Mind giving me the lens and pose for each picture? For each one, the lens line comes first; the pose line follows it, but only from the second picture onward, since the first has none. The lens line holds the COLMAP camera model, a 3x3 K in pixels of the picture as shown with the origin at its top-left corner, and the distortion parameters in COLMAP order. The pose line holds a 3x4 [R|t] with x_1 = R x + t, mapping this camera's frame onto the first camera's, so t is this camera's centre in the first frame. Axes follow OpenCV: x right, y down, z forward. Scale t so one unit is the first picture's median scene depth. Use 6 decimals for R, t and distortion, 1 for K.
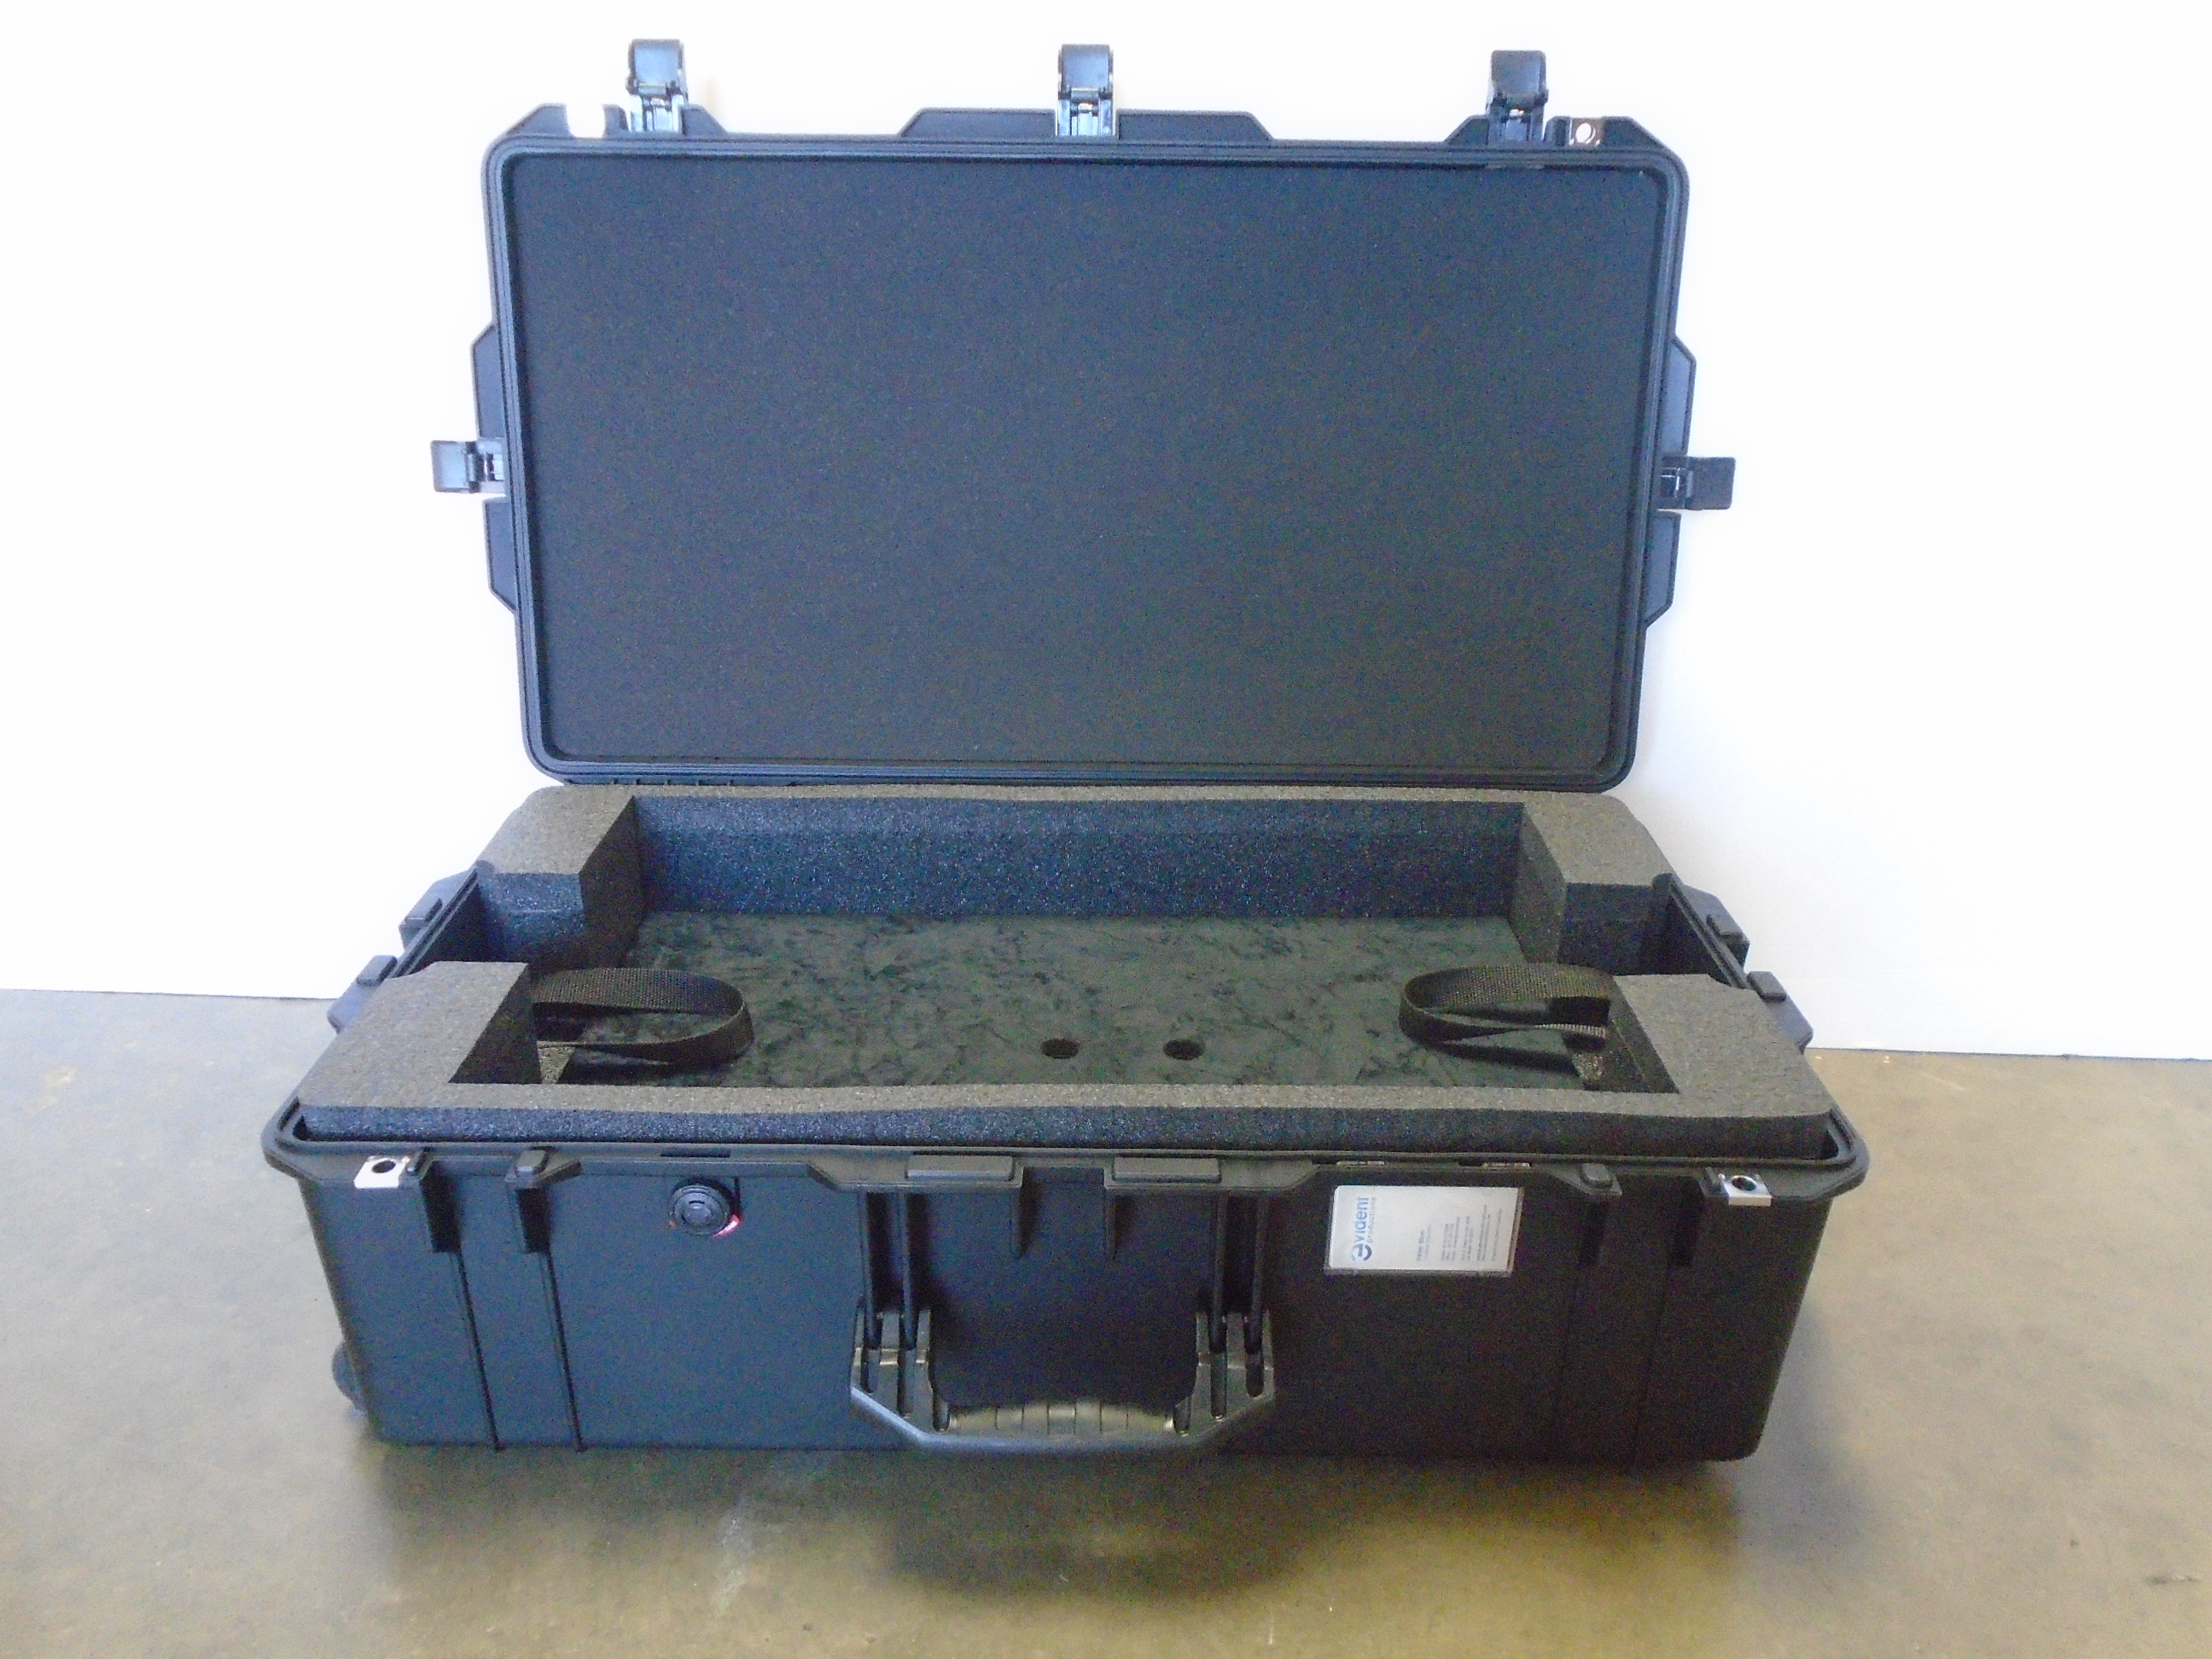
lens RADIAL K [[1721.0, 0, 1096.5], [0, 1721.0, 816.6], [0, 0, 1]] dist [-0.005874, -0.003348]
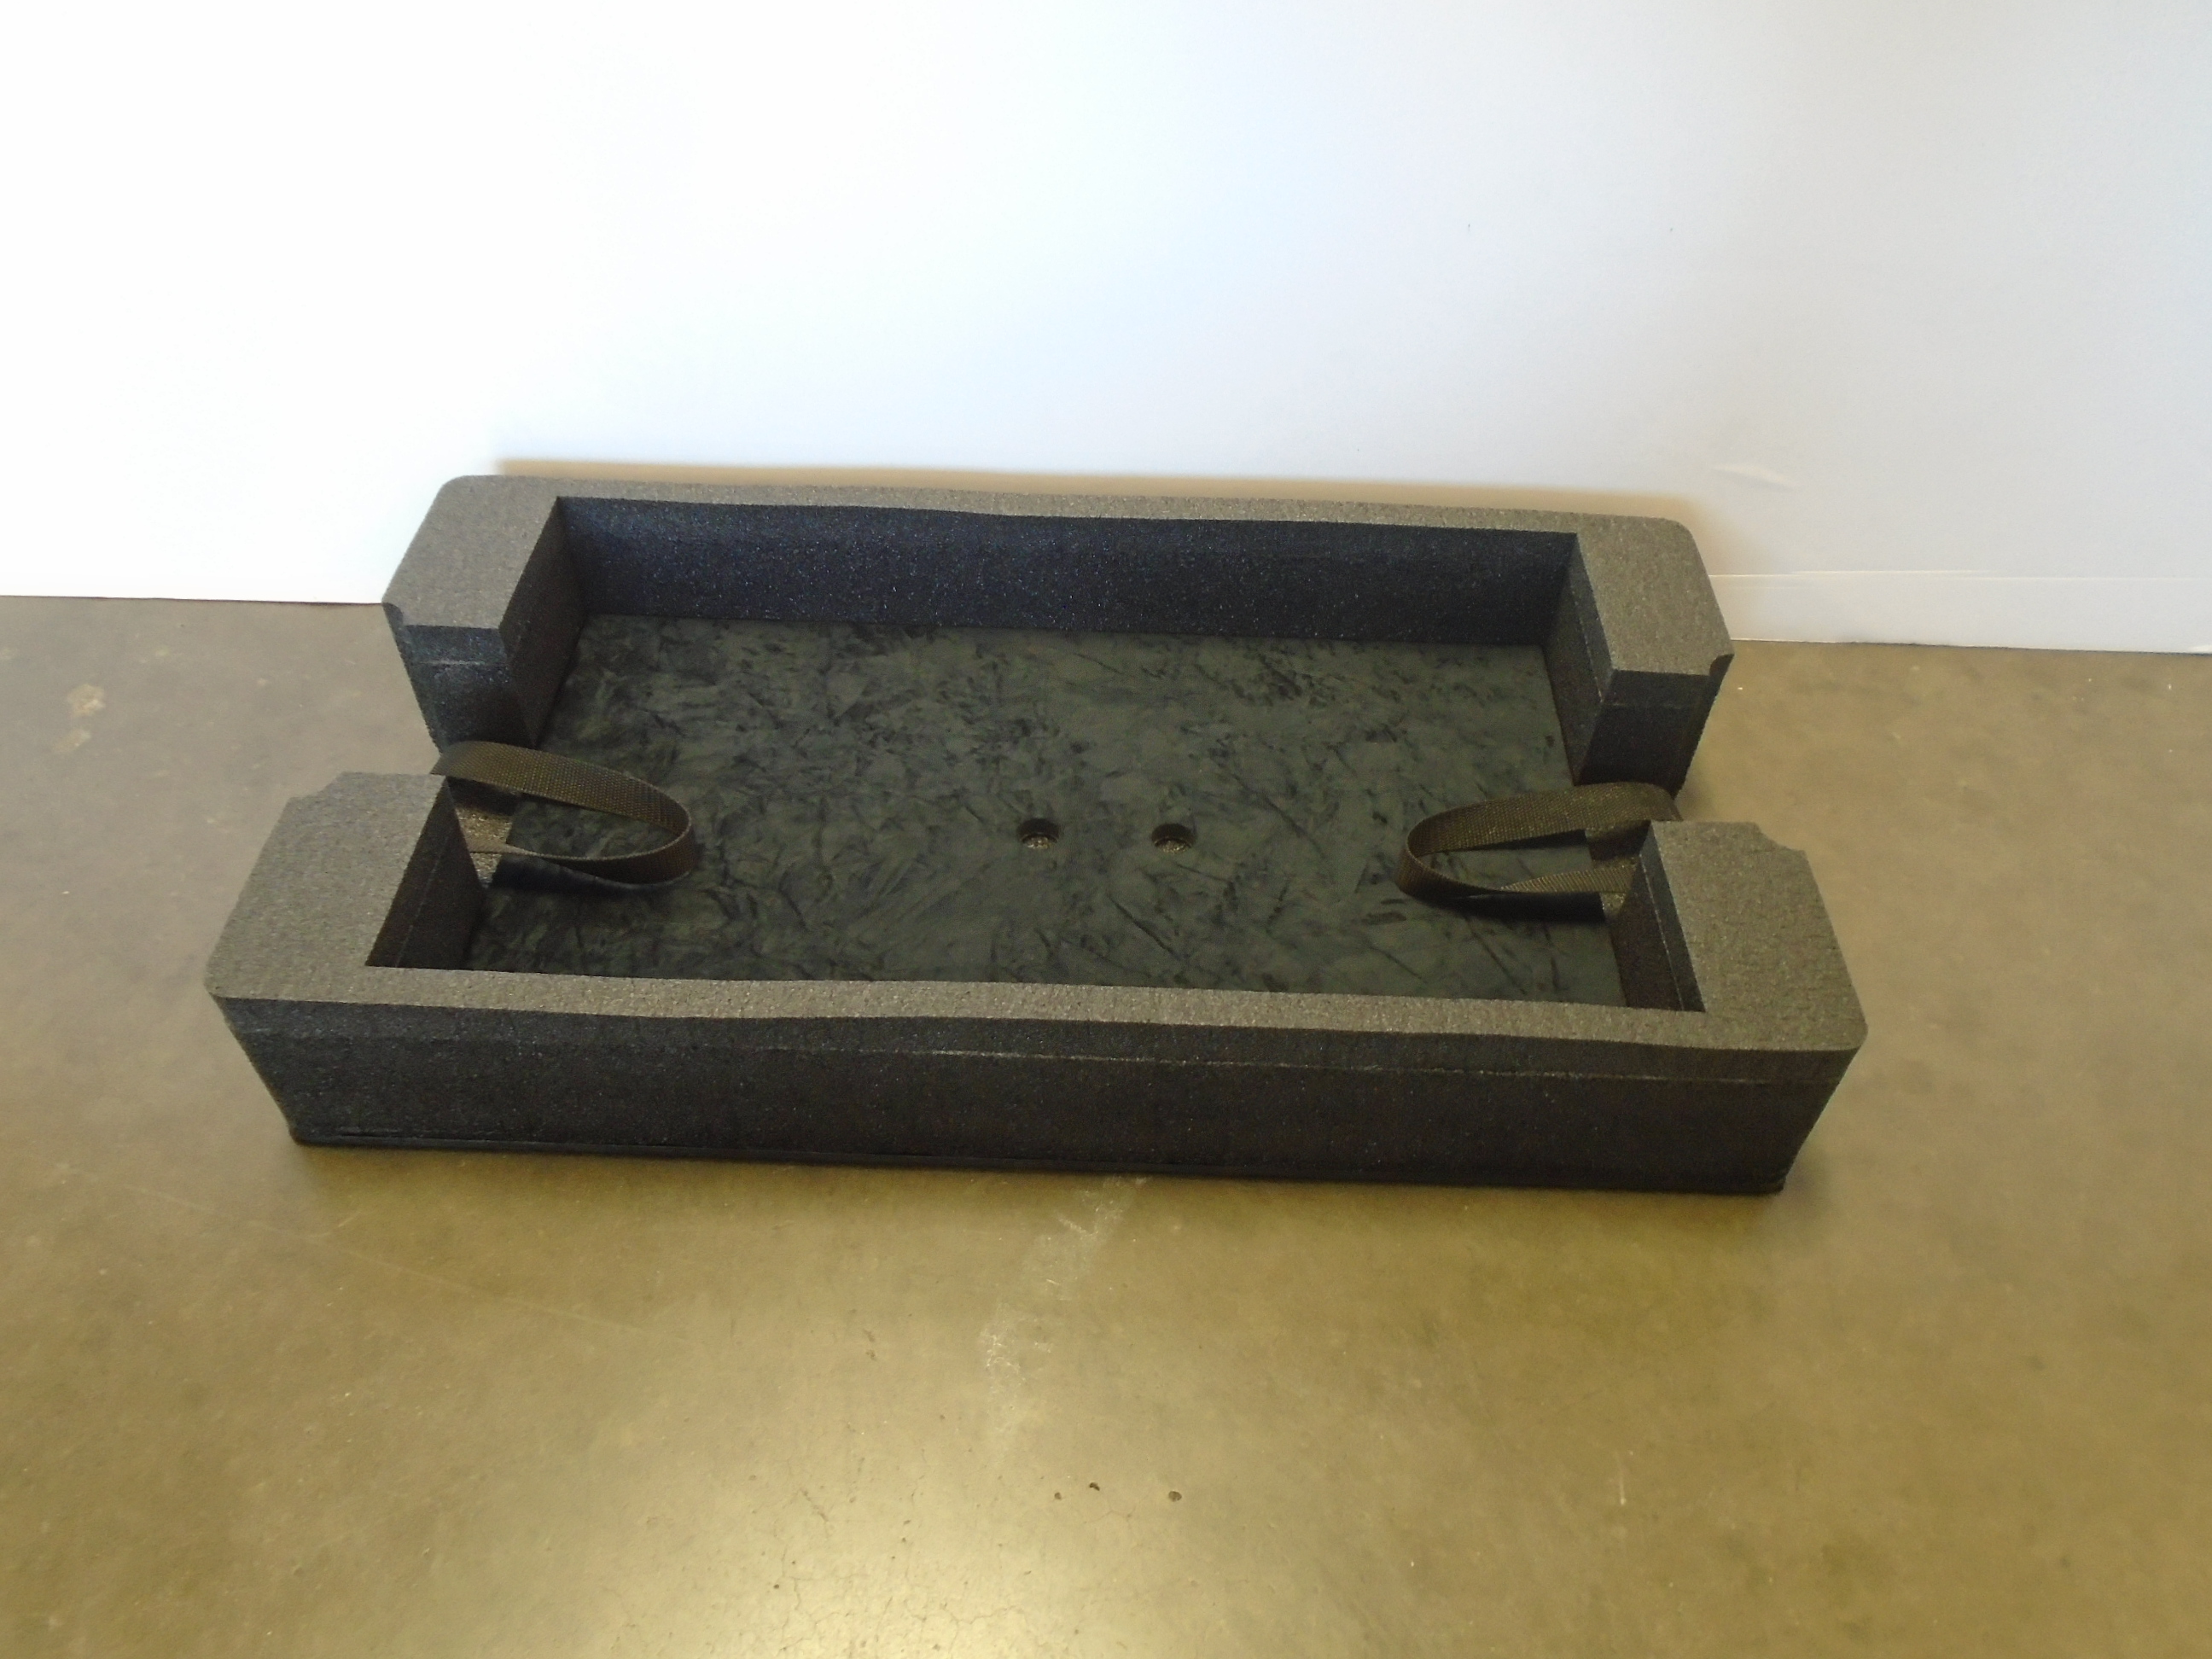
lens RADIAL K [[1721.0, 0, 1097.9], [0, 1721.0, 821.2], [0, 0, 1]] dist [-0.005874, -0.003348]
pose [[0.999639, 0.026860, 0.000343, 0.009867], [-0.024968, 0.924395, 0.380618, -0.230342], [0.009906, -0.380489, 0.924732, 0.154870]]
